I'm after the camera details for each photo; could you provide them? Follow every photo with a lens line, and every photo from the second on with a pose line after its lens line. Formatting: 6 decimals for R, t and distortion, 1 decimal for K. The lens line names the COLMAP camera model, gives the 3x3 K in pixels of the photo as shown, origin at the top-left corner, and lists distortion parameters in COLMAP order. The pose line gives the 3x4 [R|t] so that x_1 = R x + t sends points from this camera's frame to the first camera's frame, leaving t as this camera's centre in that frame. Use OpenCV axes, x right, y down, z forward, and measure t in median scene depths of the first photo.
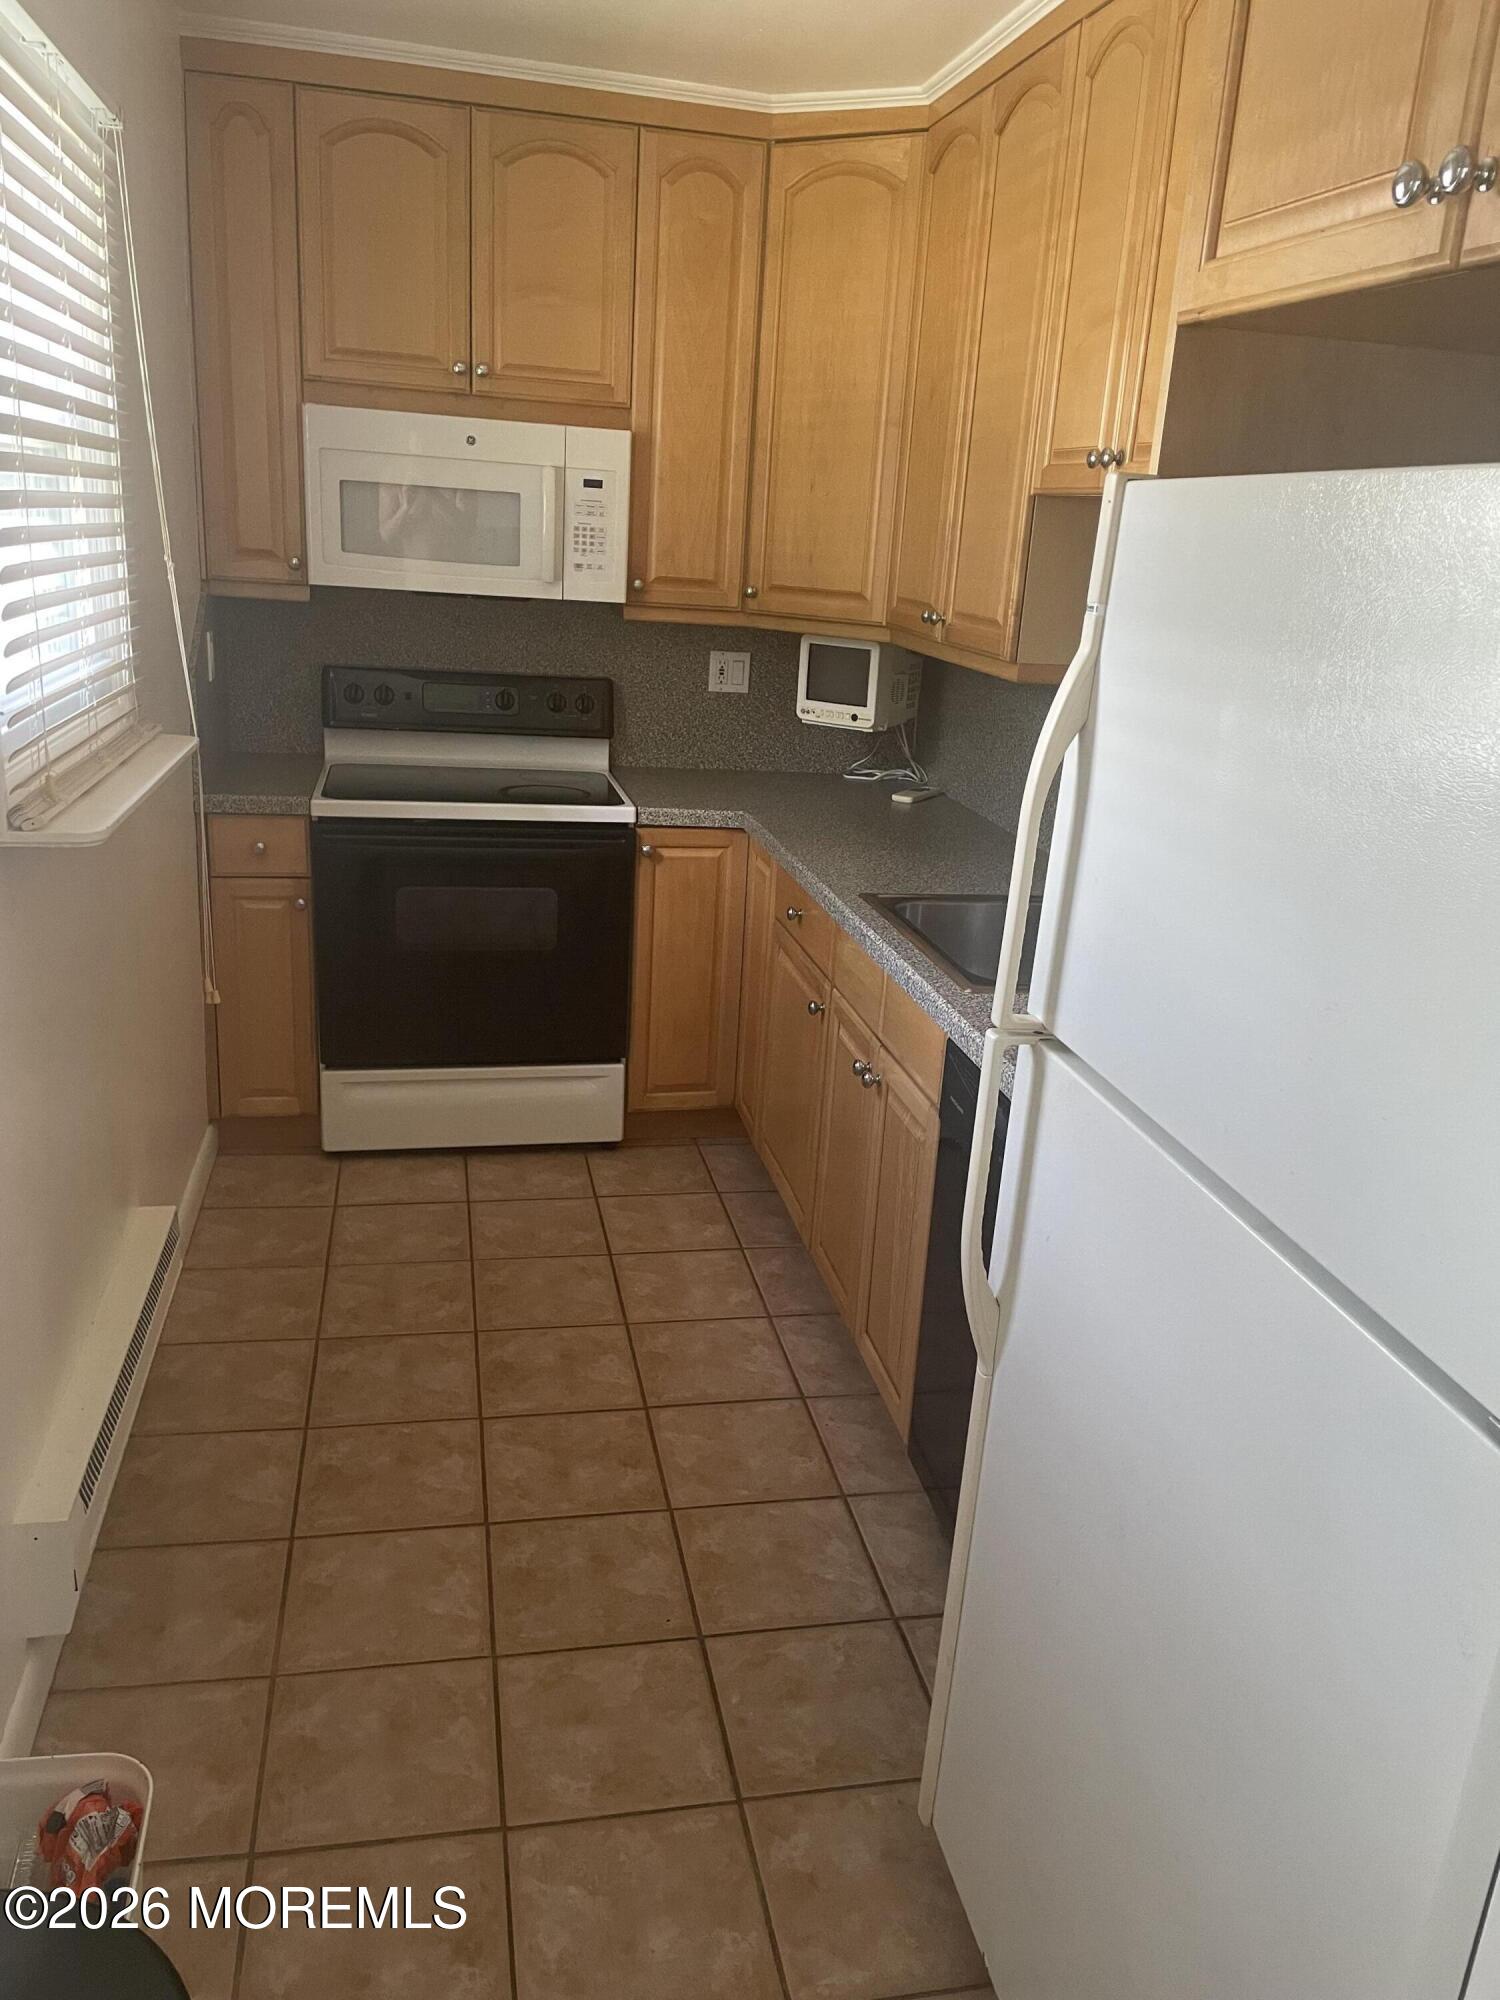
lens RADIAL K [[1508.6, 0, 779.7], [0, 1508.6, 998.1], [0, 0, 1]] dist [0.098939, -0.126412]
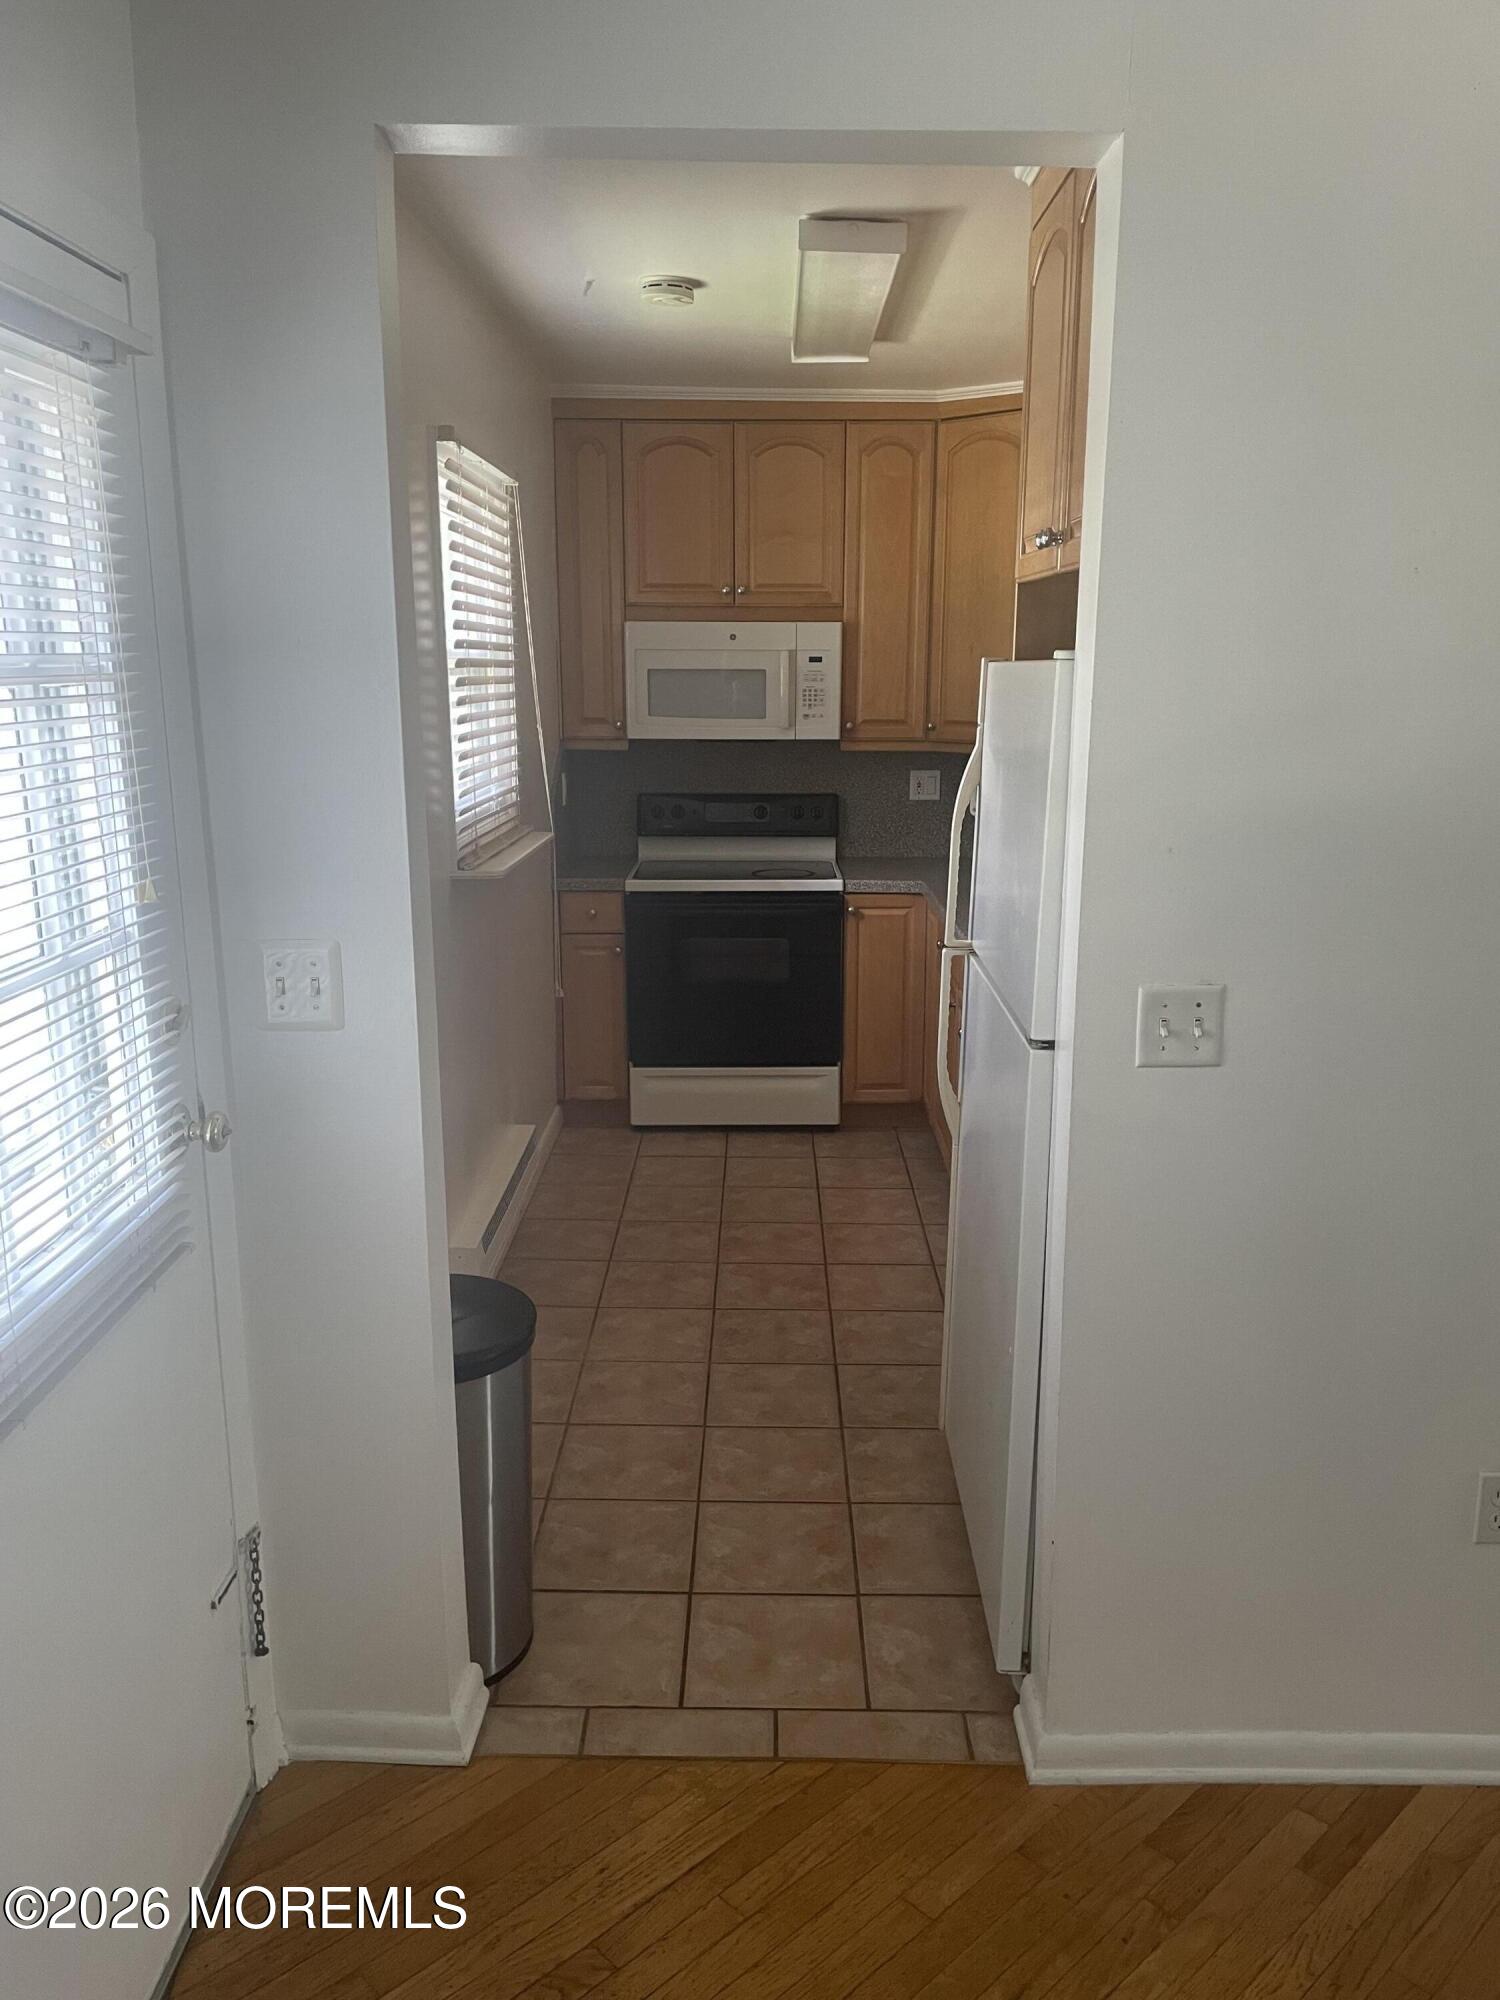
lens RADIAL K [[1508.6, 0, 779.7], [0, 1508.6, 998.1], [0, 0, 1]] dist [0.098939, -0.126412]
pose [[0.976146, -0.013540, -0.216693, 0.153893], [-0.005861, 0.996047, -0.088640, 0.111336], [0.217037, 0.087795, 0.972207, -0.381464]]
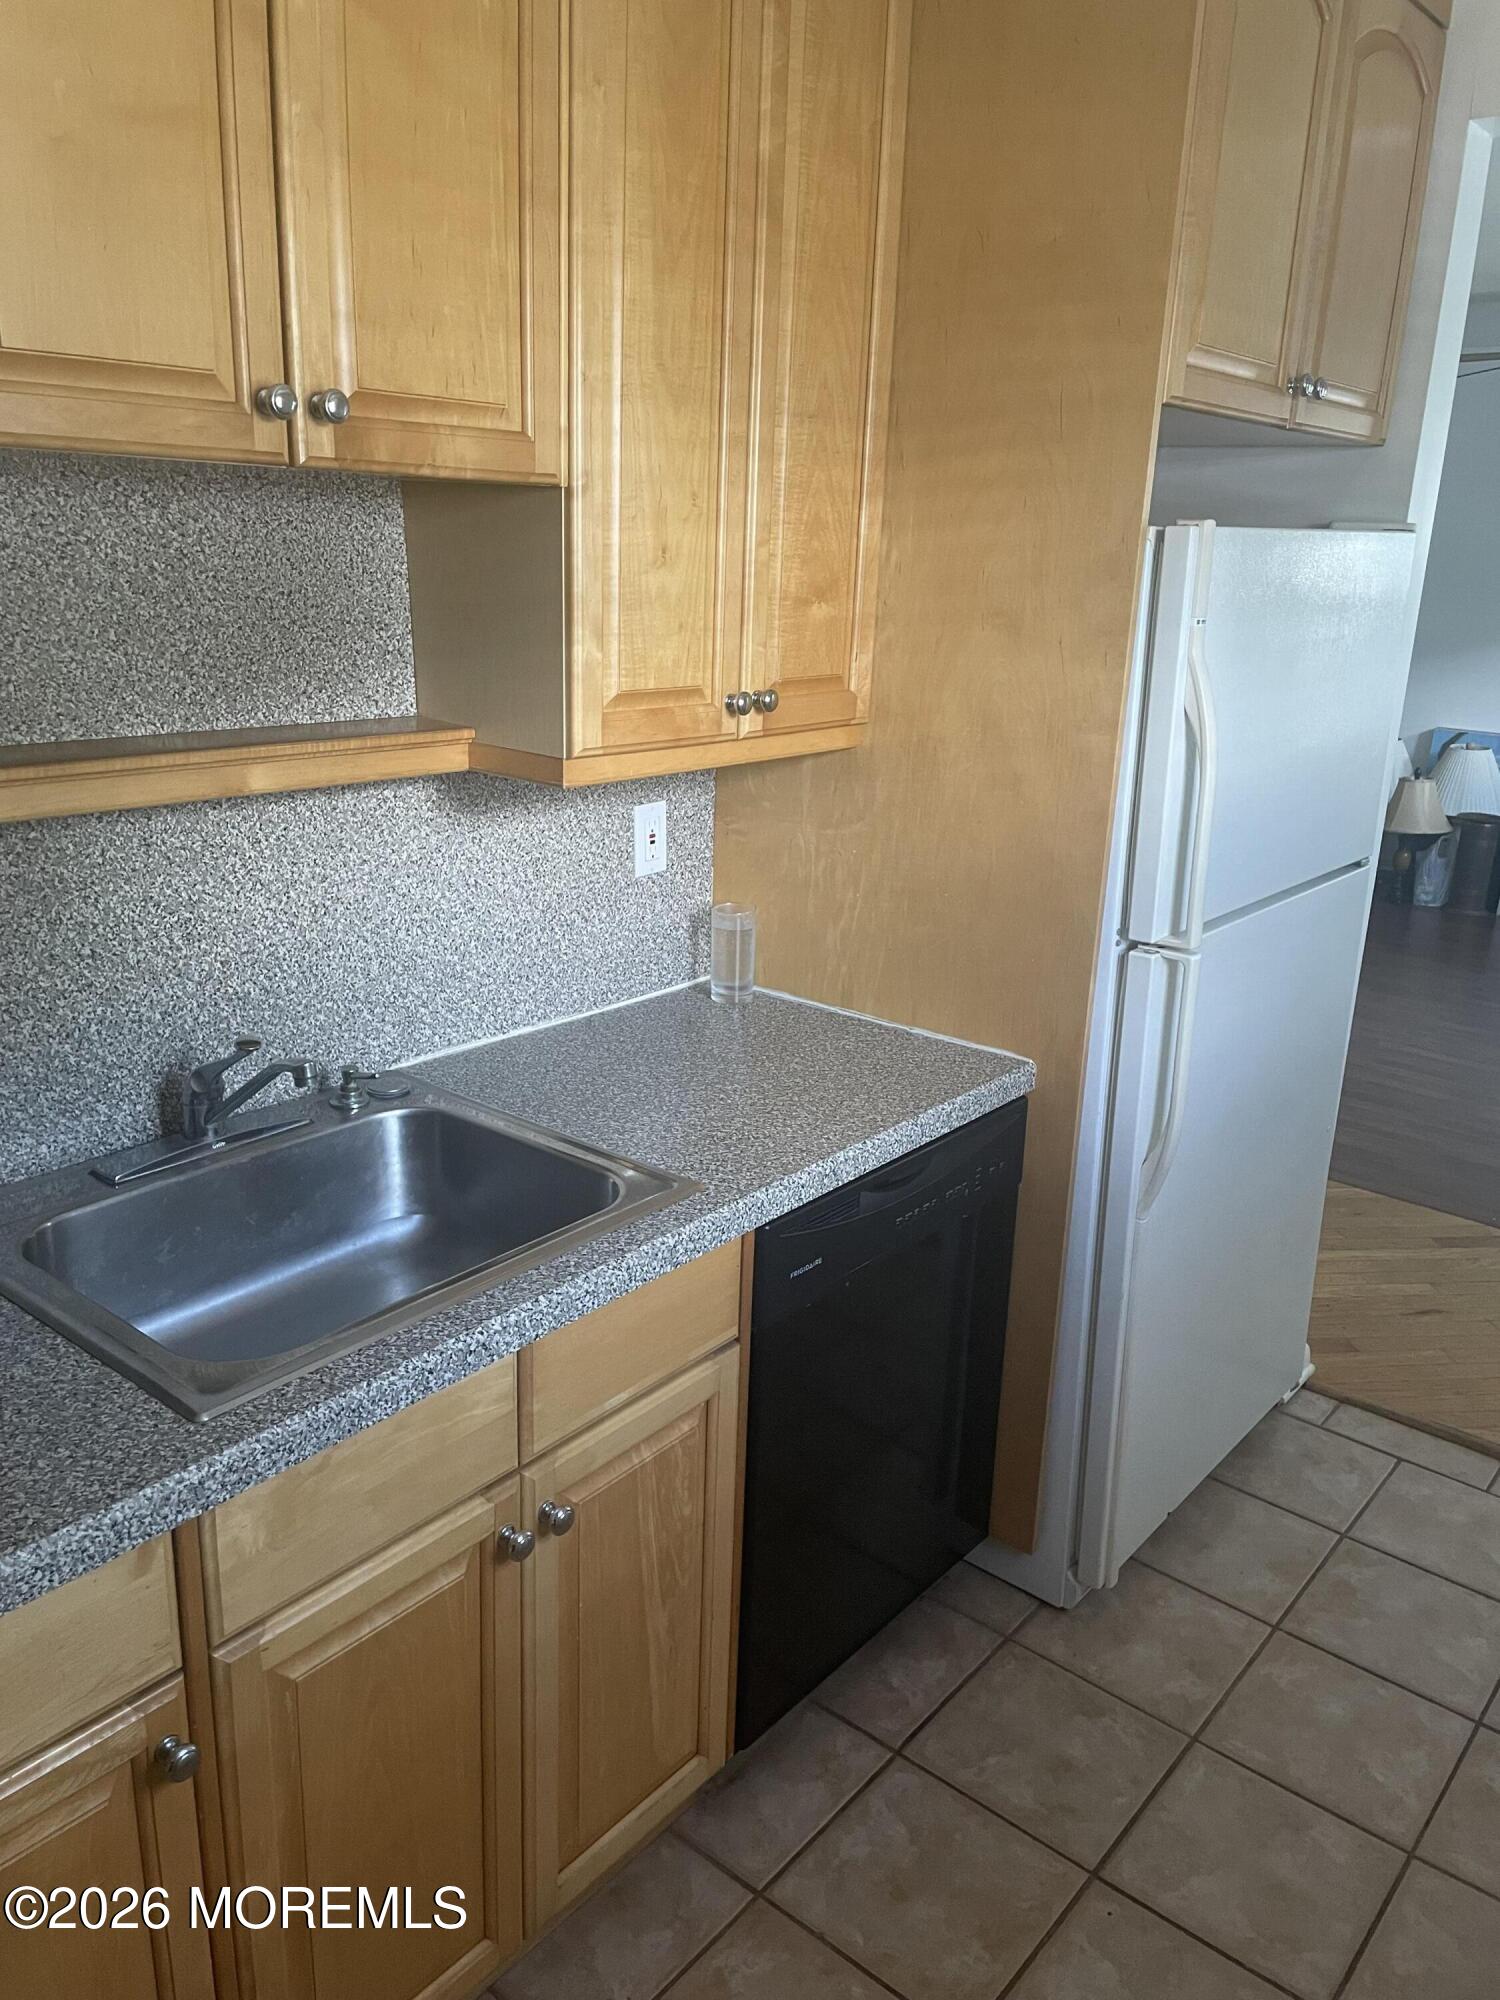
lens RADIAL K [[1508.6, 0, 779.7], [0, 1508.6, 998.1], [0, 0, 1]] dist [0.098939, -0.126412]
pose [[-0.620341, -0.313113, 0.719123, -0.257863], [0.156126, 0.849216, 0.504437, -0.289680], [-0.768636, 0.425197, -0.477918, 0.847870]]
